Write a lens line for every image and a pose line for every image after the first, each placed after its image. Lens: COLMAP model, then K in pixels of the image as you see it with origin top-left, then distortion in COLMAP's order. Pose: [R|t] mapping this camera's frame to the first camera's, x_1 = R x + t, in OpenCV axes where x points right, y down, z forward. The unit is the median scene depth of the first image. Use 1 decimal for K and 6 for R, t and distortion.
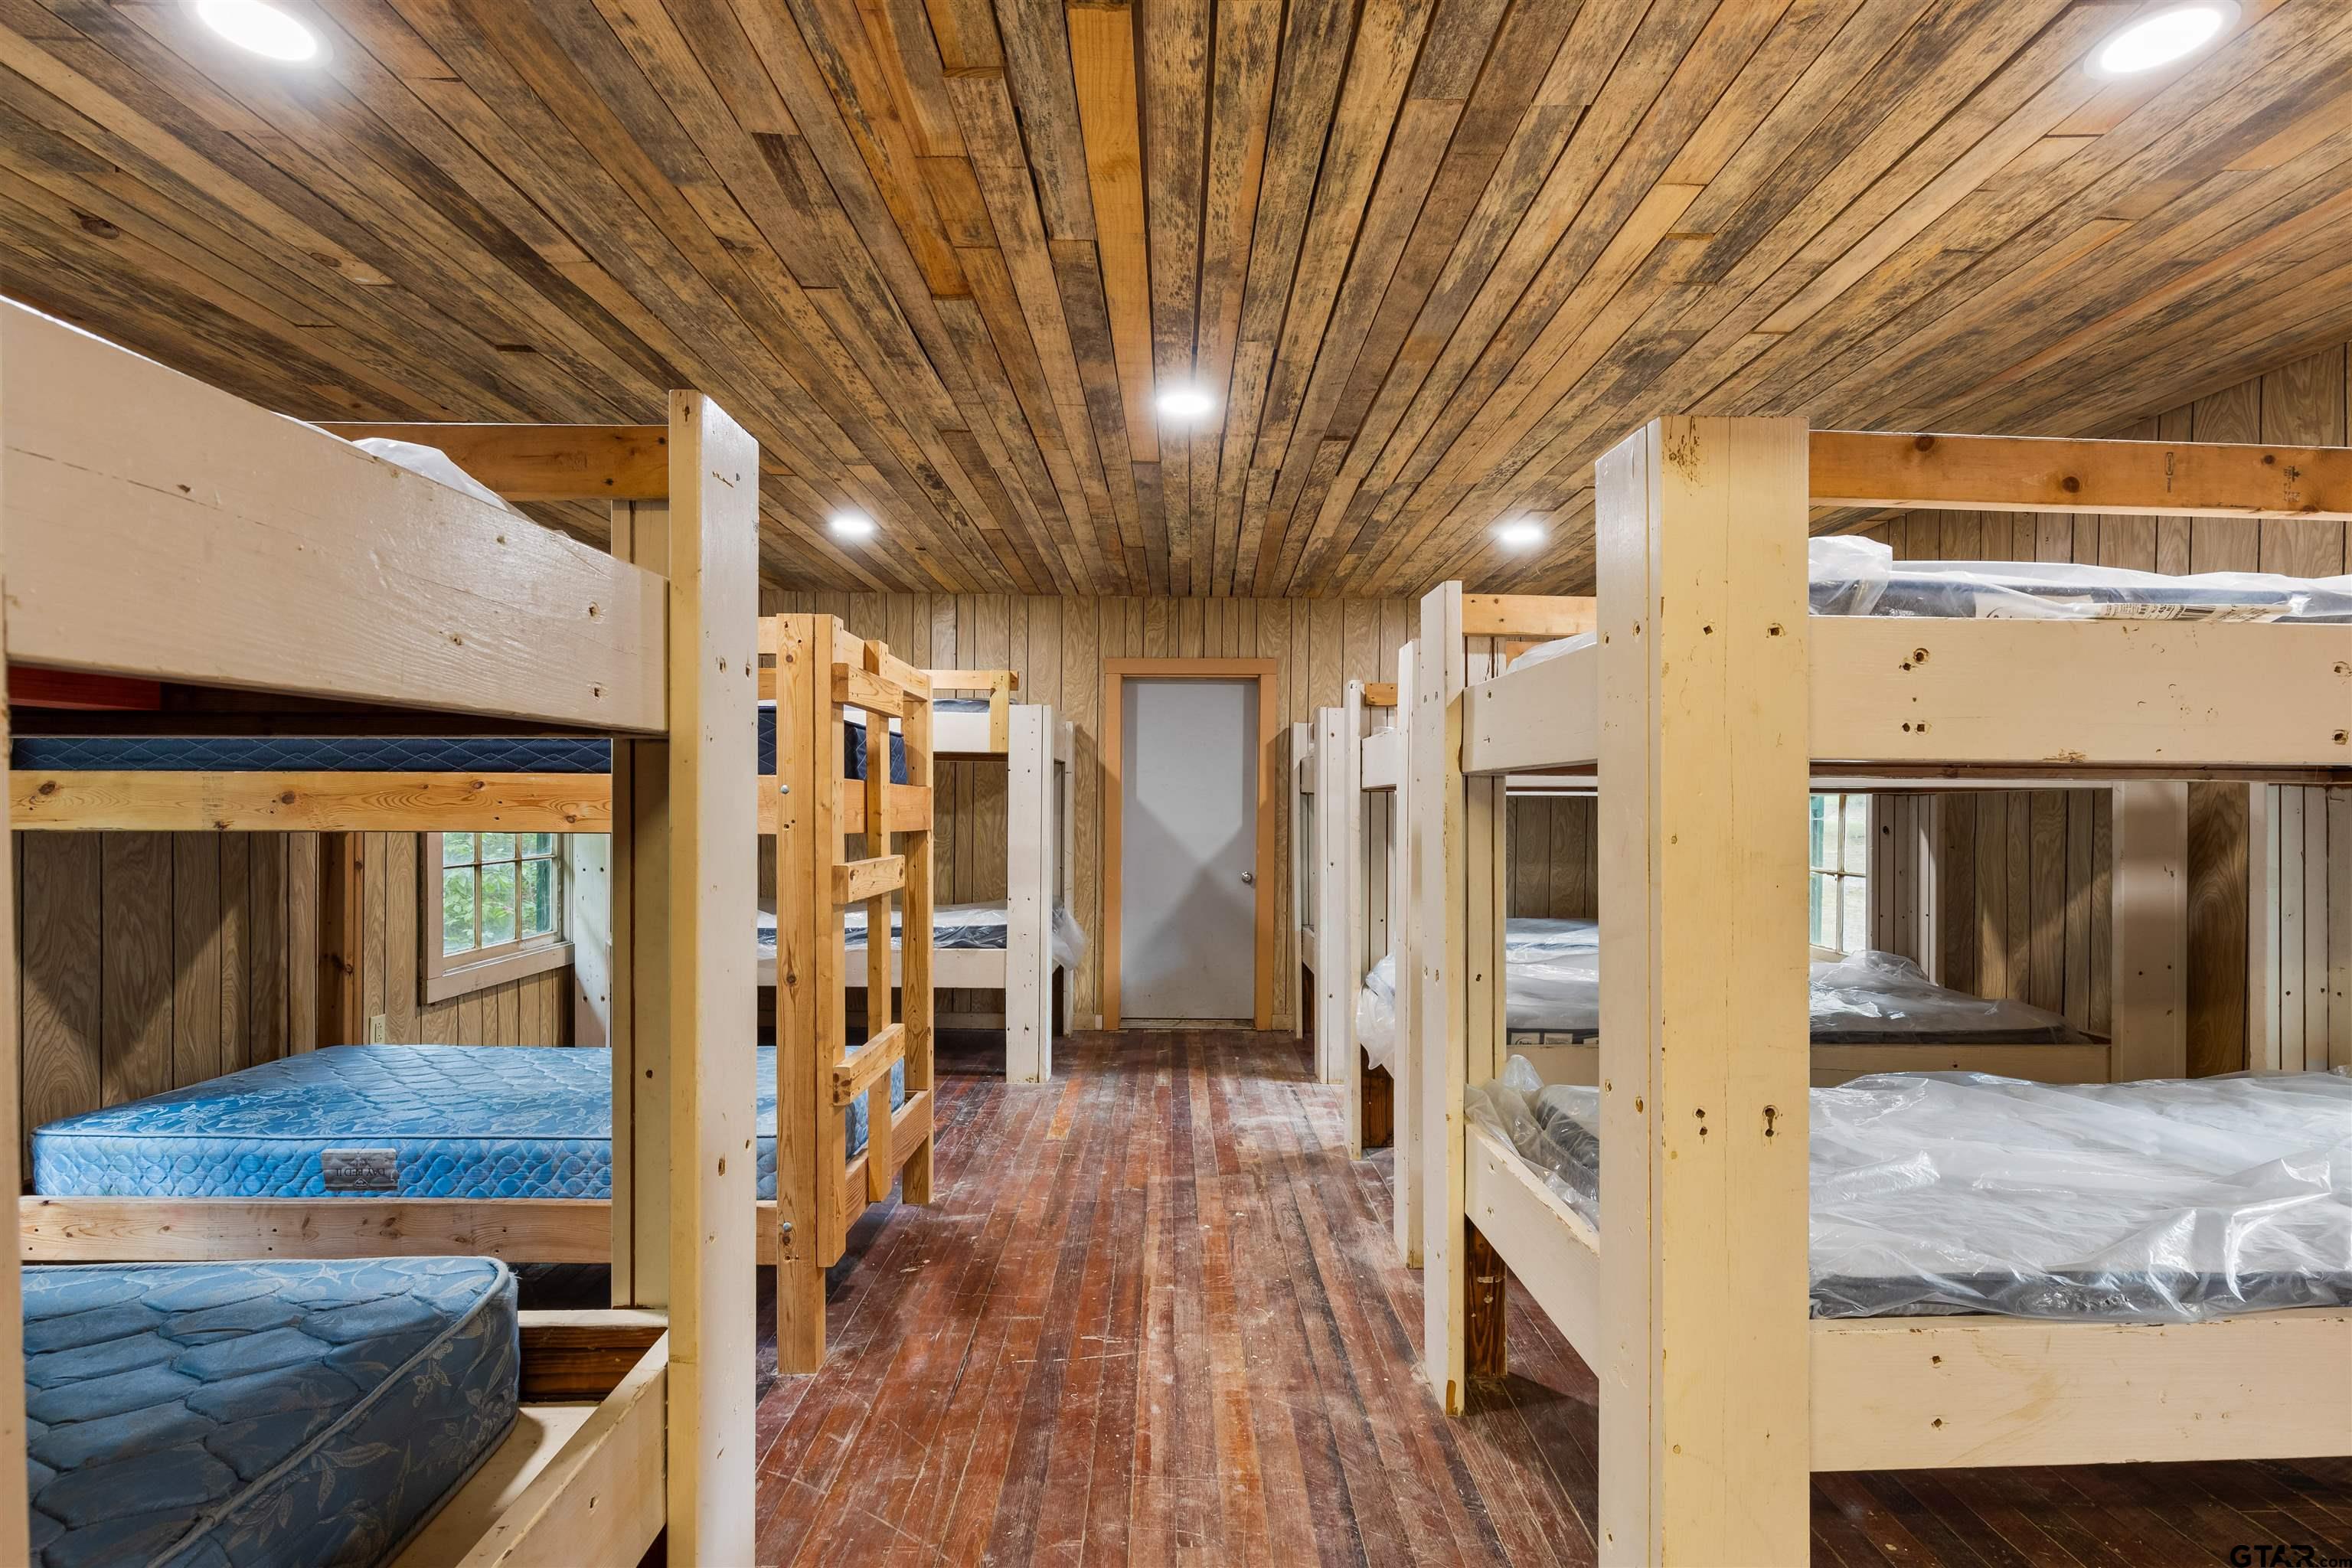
lens RADIAL K [[1084.4, 0, 1170.2], [0, 1084.4, 793.3], [0, 0, 1]] dist [0.000314, 0.000031]
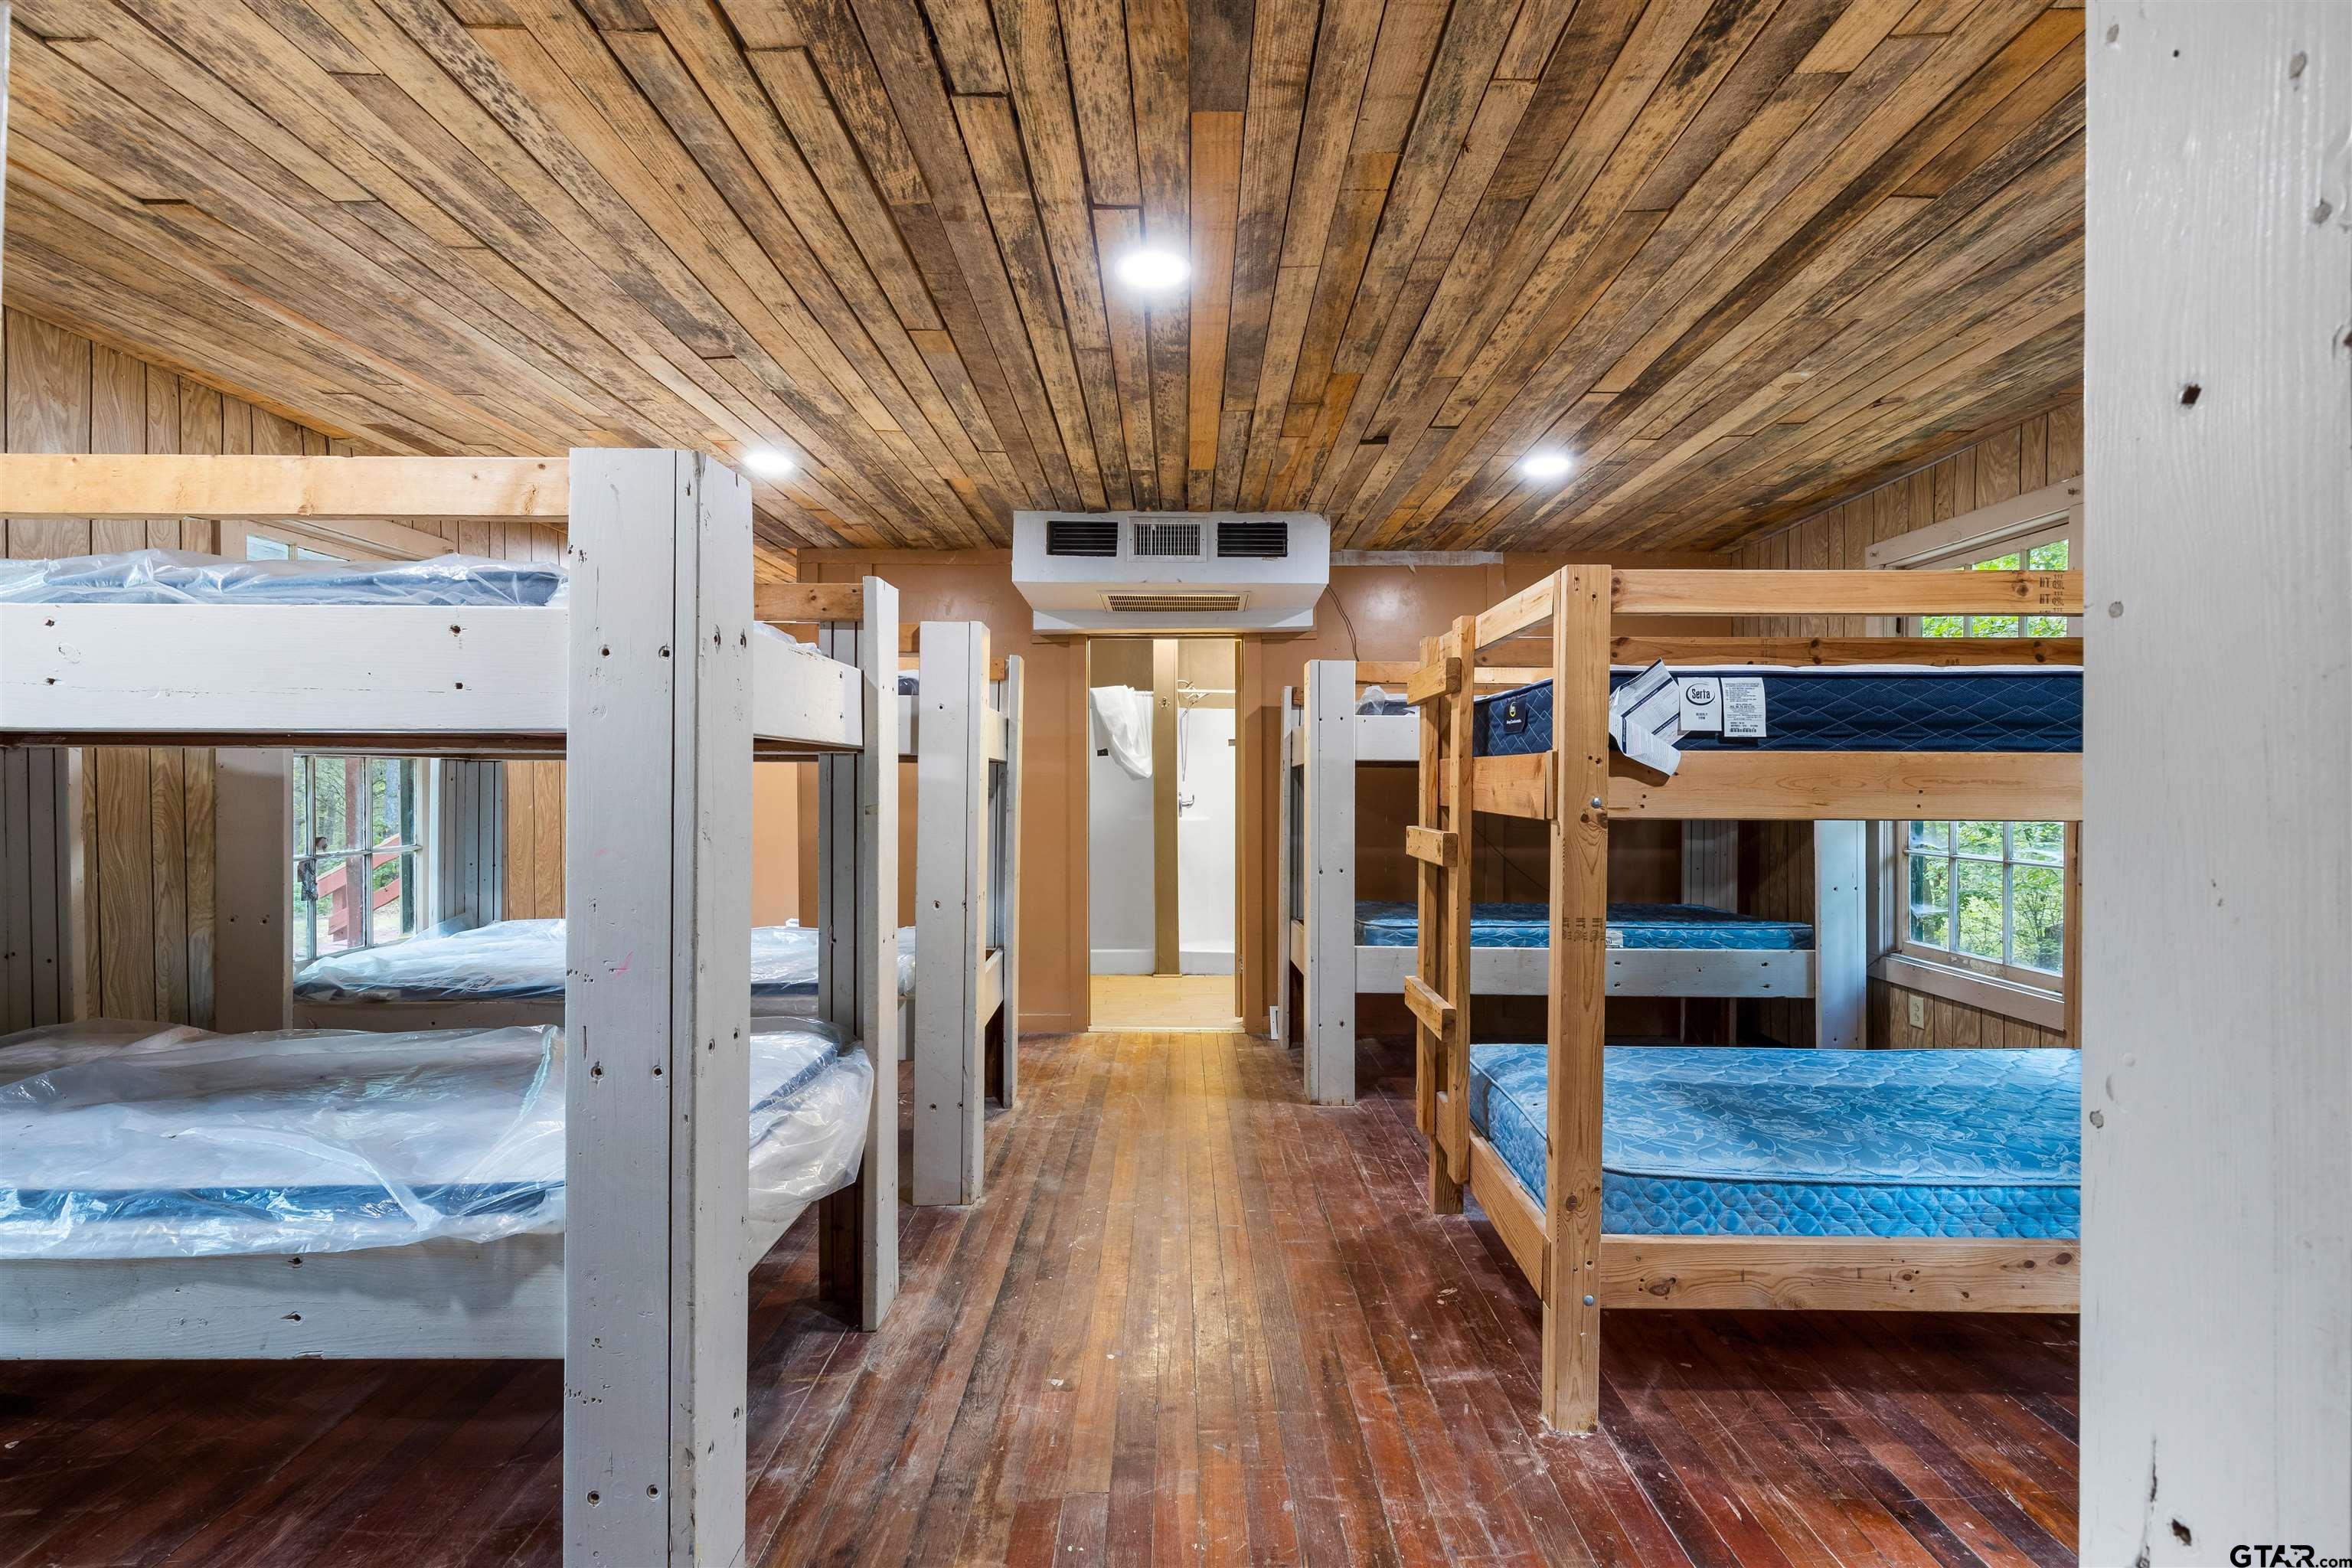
lens RADIAL K [[1084.4, 0, 1181.4], [0, 1084.4, 794.3], [0, 0, 1]] dist [0.000314, 0.000031]
pose [[-0.999941, -0.009824, -0.004621, -0.007891], [-0.009823, 0.999952, -0.000084, 0.026672], [0.004622, -0.000039, -0.999989, 2.104365]]
